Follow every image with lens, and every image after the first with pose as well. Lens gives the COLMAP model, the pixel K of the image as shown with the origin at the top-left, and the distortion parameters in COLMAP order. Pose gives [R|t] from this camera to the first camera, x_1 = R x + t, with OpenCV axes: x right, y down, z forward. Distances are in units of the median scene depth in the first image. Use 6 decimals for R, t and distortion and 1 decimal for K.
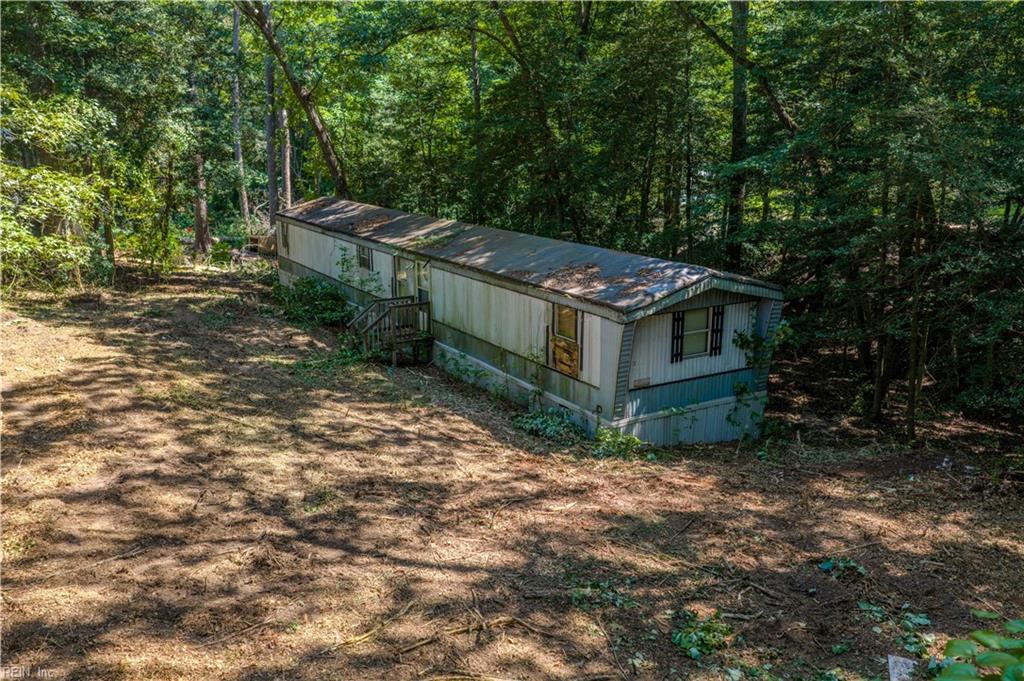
lens RADIAL K [[850.1, 0, 512.0], [0, 850.1, 340.5], [0, 0, 1]] dist [0.022899, -0.001511]
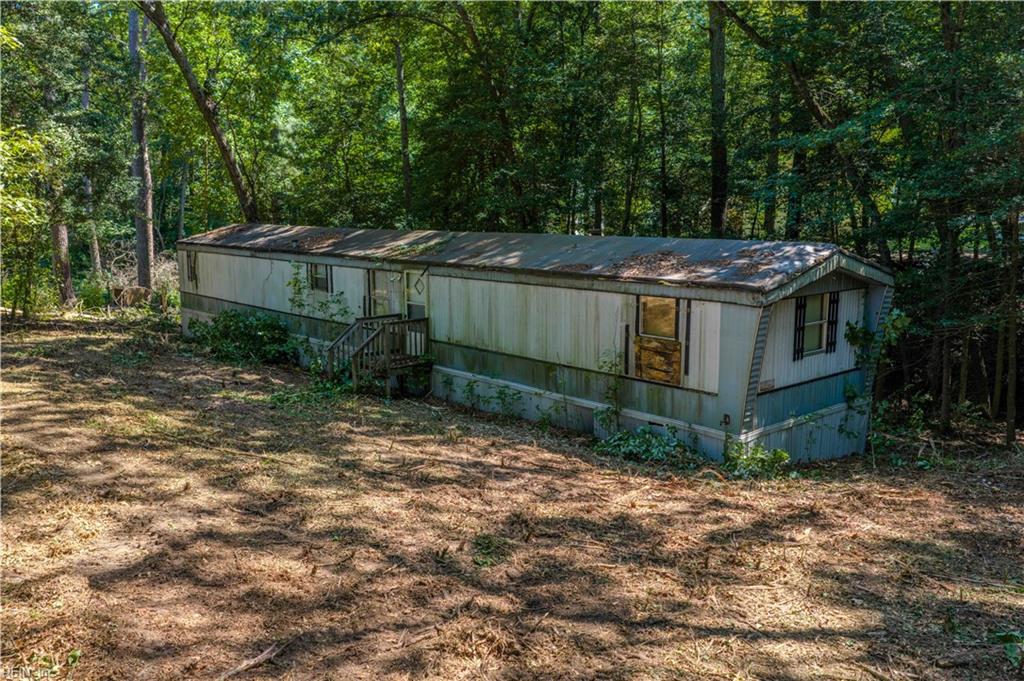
lens RADIAL K [[850.1, 0, 512.0], [0, 850.1, 340.5], [0, 0, 1]] dist [0.022899, -0.001511]
pose [[0.983220, -0.035865, 0.178864, -0.222262], [0.049156, 0.996305, -0.070434, 0.051055], [-0.175677, 0.078044, 0.981349, 0.244397]]
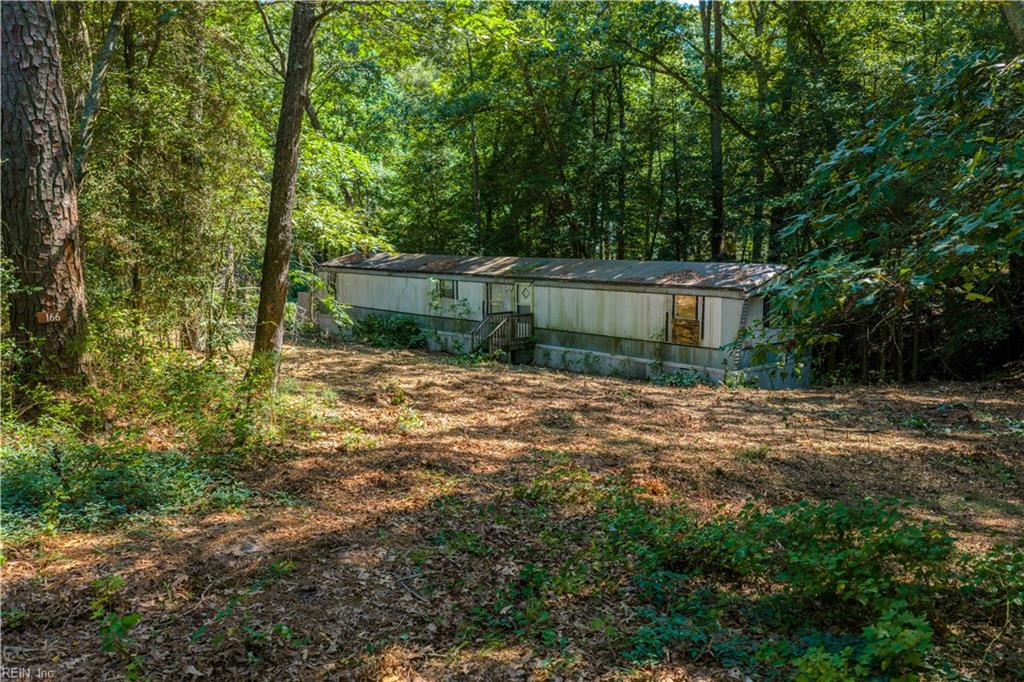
lens RADIAL K [[850.1, 0, 512.0], [0, 850.1, 341.0], [0, 0, 1]] dist [0.022899, -0.001511]
pose [[0.982693, -0.033344, 0.182215, -0.488795], [0.051779, 0.993901, -0.097369, 0.159919], [-0.177857, 0.105118, 0.978426, -0.326214]]
